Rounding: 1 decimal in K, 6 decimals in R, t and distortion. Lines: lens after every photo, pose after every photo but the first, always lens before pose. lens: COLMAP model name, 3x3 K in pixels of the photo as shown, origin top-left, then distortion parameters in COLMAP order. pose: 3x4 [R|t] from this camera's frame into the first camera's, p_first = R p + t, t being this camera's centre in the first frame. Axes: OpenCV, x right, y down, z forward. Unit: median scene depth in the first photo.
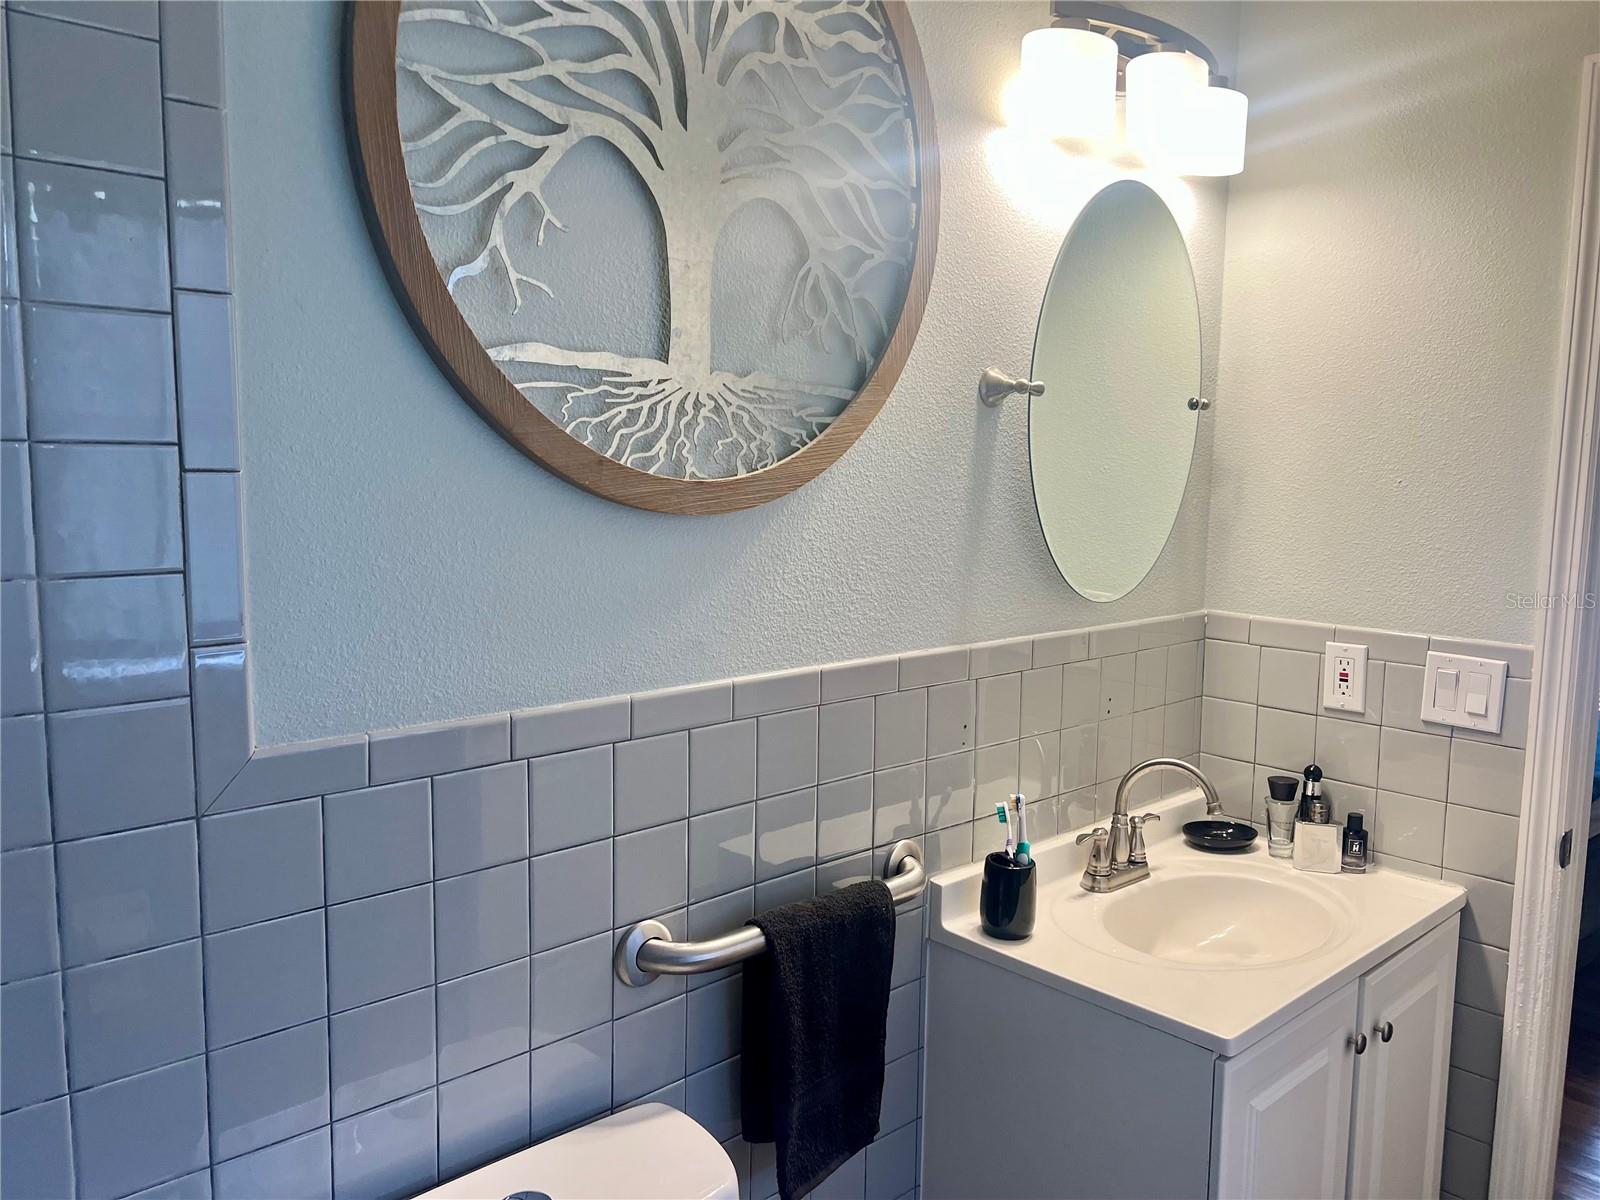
lens RADIAL K [[1180.0, 0, 822.9], [0, 1180.0, 606.0], [0, 0, 1]] dist [0.054345, -0.062146]
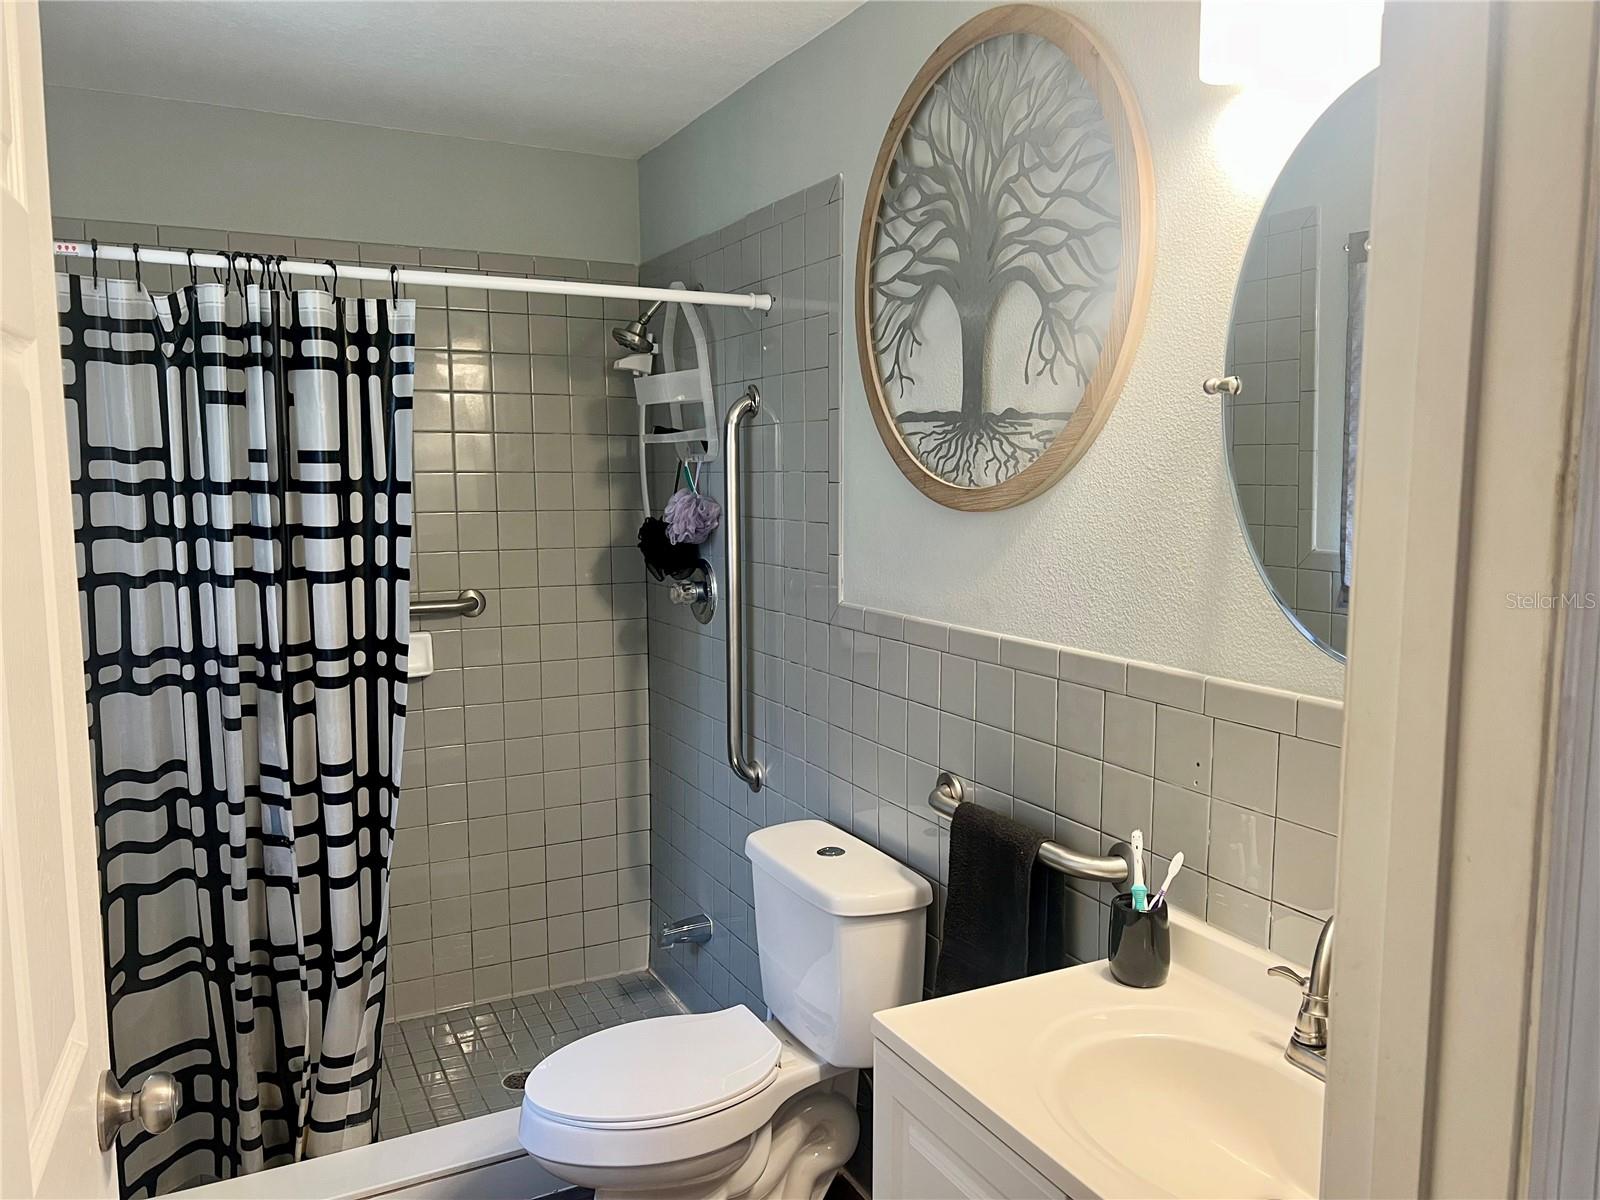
lens RADIAL K [[1180.0, 0, 822.9], [0, 1180.0, 606.0], [0, 0, 1]] dist [0.054345, -0.062146]
pose [[-0.262129, 0.097793, -0.960065, 1.322202], [-0.115330, 0.984548, 0.131775, -0.130465], [0.958117, 0.145266, -0.246800, 1.169219]]
